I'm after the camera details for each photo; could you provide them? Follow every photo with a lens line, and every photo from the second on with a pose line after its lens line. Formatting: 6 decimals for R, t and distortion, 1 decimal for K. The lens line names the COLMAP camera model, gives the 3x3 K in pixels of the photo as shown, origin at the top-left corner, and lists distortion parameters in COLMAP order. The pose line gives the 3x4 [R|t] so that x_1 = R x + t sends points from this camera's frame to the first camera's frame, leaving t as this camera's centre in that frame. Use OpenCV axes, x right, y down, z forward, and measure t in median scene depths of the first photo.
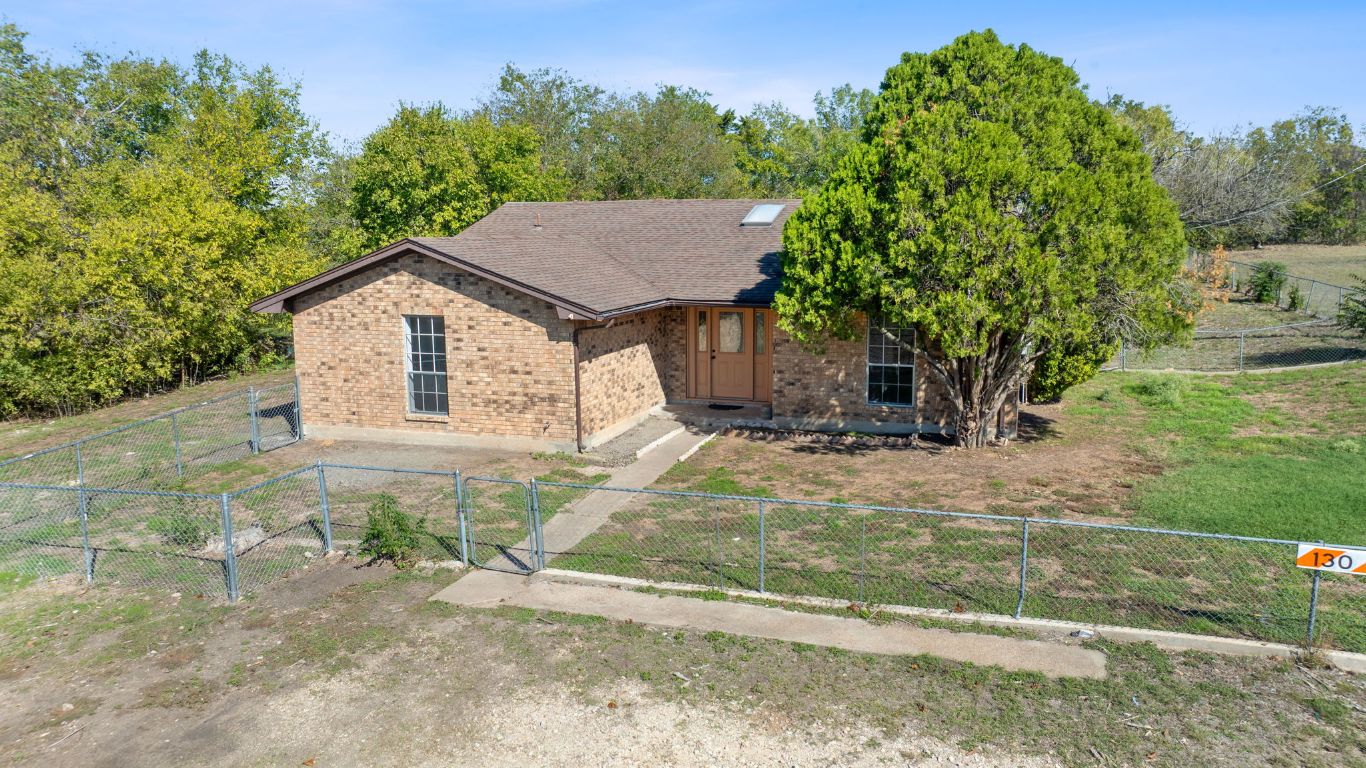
lens RADIAL K [[977.6, 0, 683.0], [0, 977.6, 384.0], [0, 0, 1]] dist [-0.021420, -0.001060]
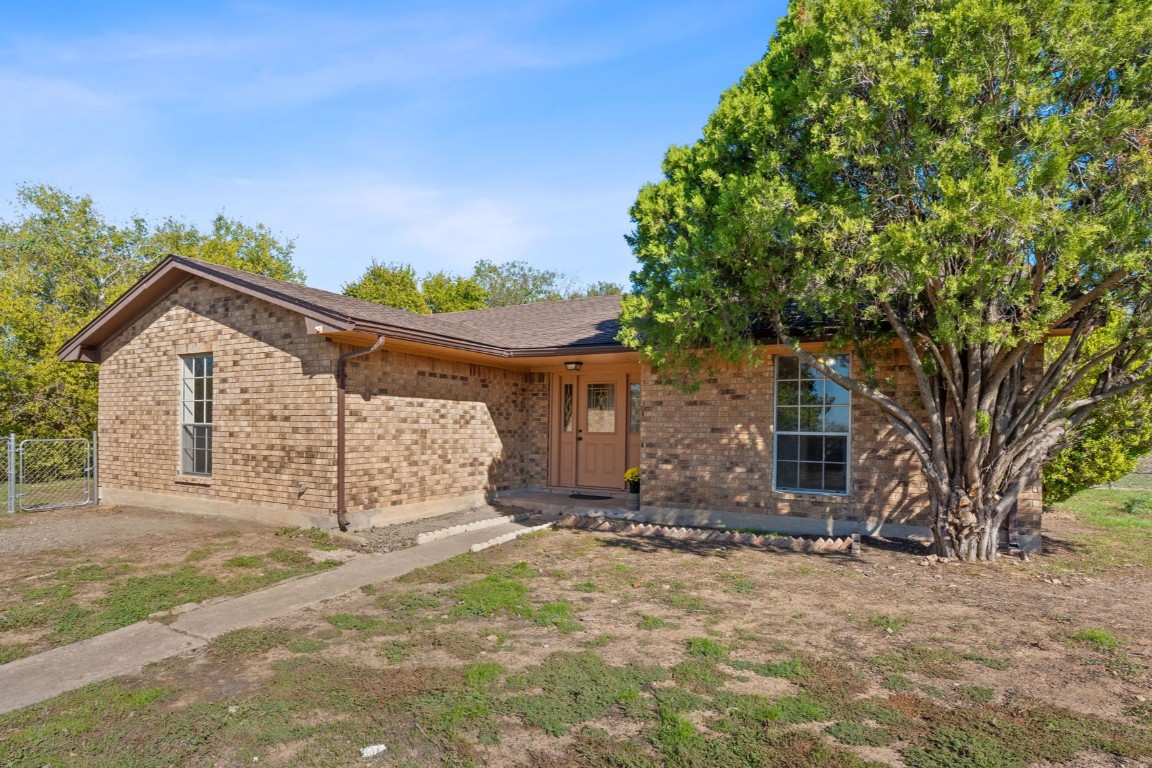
lens RADIAL K [[620.7, 0, 502.8], [0, 620.7, 419.3], [0, 0, 1]] dist [-0.012682, 0.000857]
pose [[0.973155, 0.014526, -0.229692, 0.110995], [-0.052052, 0.986038, -0.158176, 0.055452], [0.224187, 0.165886, 0.960324, 0.578648]]
